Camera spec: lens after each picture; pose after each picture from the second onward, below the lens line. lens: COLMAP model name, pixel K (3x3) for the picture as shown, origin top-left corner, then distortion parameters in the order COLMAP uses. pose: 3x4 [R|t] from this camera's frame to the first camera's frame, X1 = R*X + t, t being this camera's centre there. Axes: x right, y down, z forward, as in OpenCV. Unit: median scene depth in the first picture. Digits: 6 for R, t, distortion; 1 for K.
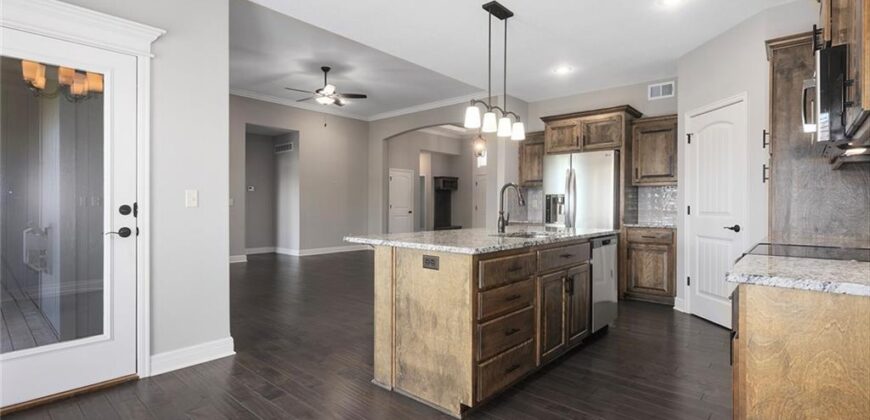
lens RADIAL K [[417.0, 0, 427.4], [0, 417.0, 204.2], [0, 0, 1]] dist [-0.000633, 0.002593]
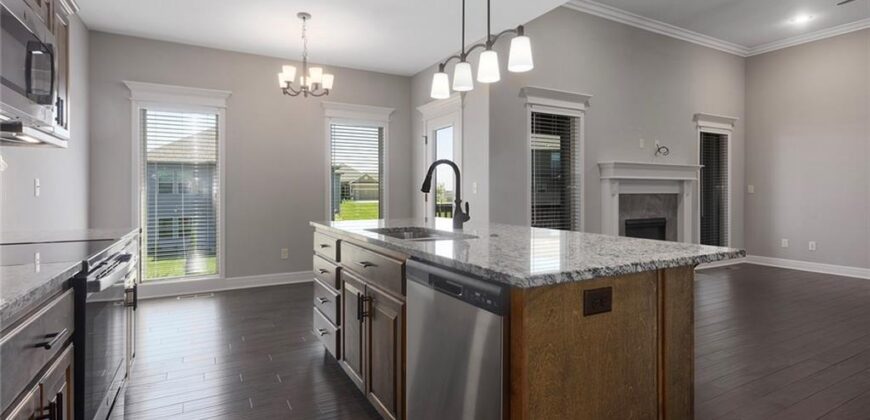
lens RADIAL K [[417.0, 0, 420.7], [0, 417.0, 194.7], [0, 0, 1]] dist [-0.000633, 0.002593]
pose [[-0.340865, 0.003194, -0.940107, 0.681378], [-0.000720, 0.999993, 0.003658, 0.004341], [0.940112, 0.001924, -0.340860, 0.944905]]
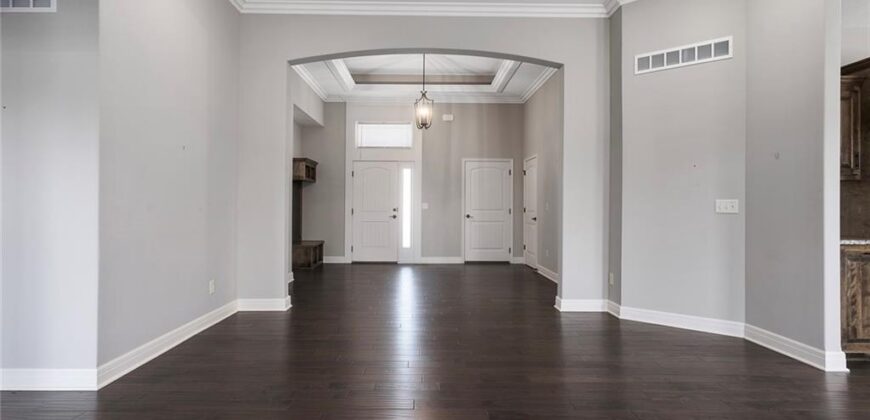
lens RADIAL K [[417.0, 0, 430.1], [0, 417.0, 202.1], [0, 0, 1]] dist [-0.000633, 0.002593]
pose [[0.732042, 0.008167, 0.681211, -0.734437], [-0.004139, 0.999963, -0.007540, -0.001455], [-0.681247, 0.002700, 0.732048, 1.401451]]
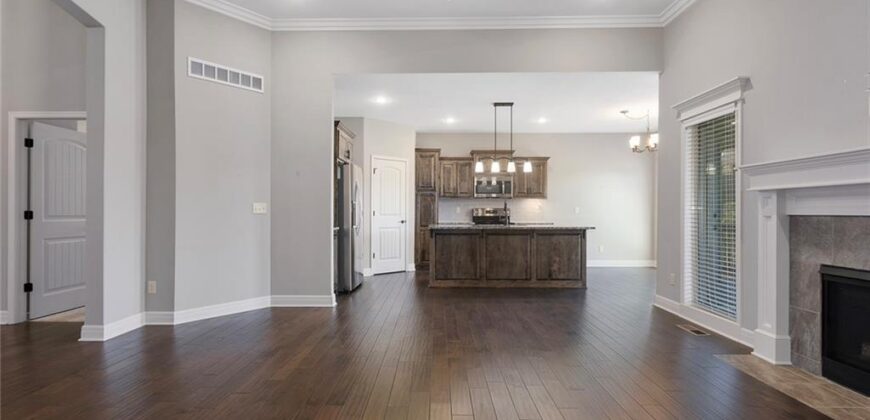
lens RADIAL K [[417.0, 0, 429.0], [0, 417.0, 211.3], [0, 0, 1]] dist [-0.000633, 0.002593]
pose [[-0.655575, -0.004975, 0.755113, -0.829146], [-0.005466, 0.999983, 0.001843, 0.001773], [-0.755110, -0.002920, -0.655592, 2.032593]]
